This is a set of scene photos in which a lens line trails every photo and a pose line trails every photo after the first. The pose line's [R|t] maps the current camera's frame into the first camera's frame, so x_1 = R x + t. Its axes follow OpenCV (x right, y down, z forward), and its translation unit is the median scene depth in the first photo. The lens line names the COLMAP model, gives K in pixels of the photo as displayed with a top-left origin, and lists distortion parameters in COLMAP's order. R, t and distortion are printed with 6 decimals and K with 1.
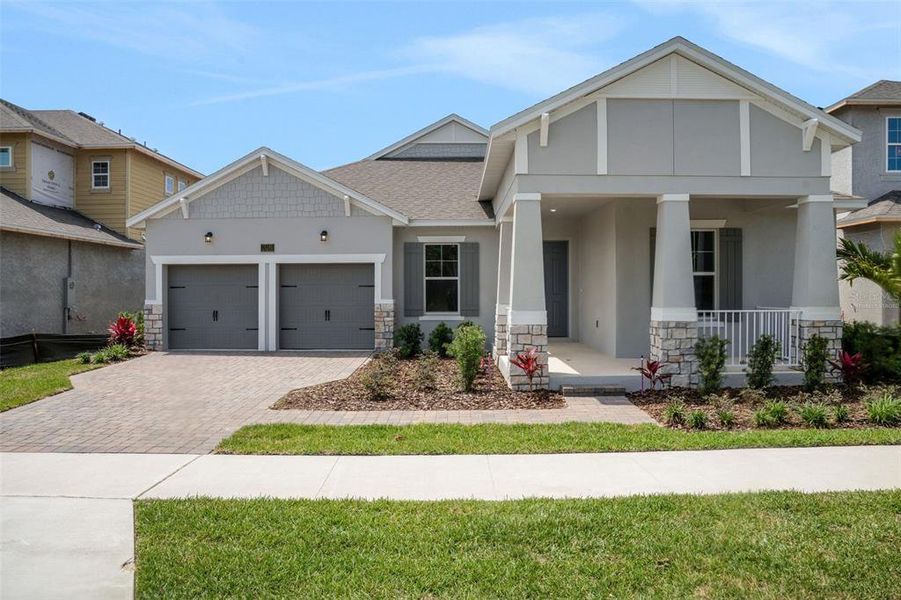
lens RADIAL K [[703.2, 0, 463.5], [0, 703.2, 297.8], [0, 0, 1]] dist [-0.124872, 0.119463]
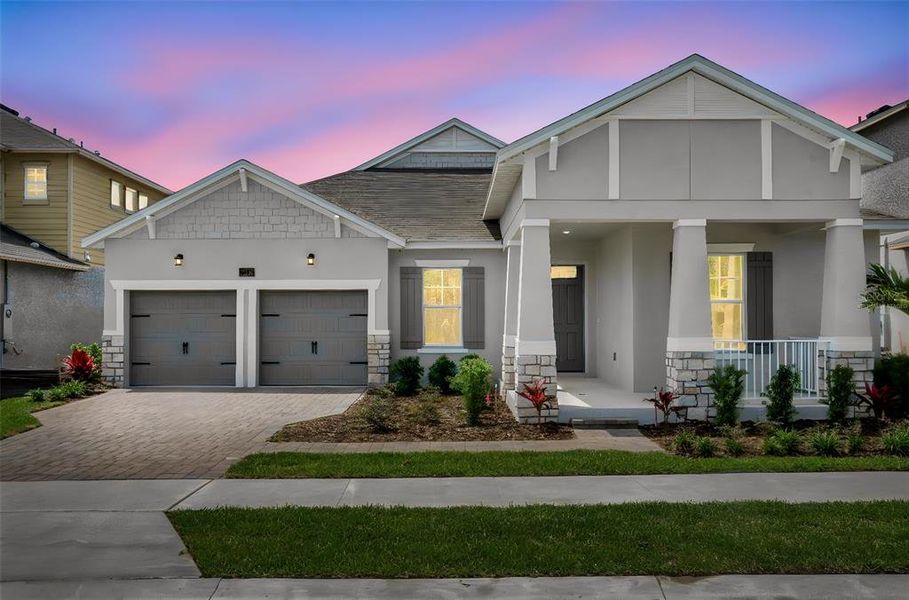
lens RADIAL K [[952.1, 0, 454.5], [0, 952.1, 300.0], [0, 0, 1]] dist [0.000615, 0.189008]
pose [[0.999987, 0.002500, -0.004413, -0.014128], [-0.002659, 0.999335, -0.036375, 0.010641], [0.004320, 0.036386, 0.999328, -0.296687]]
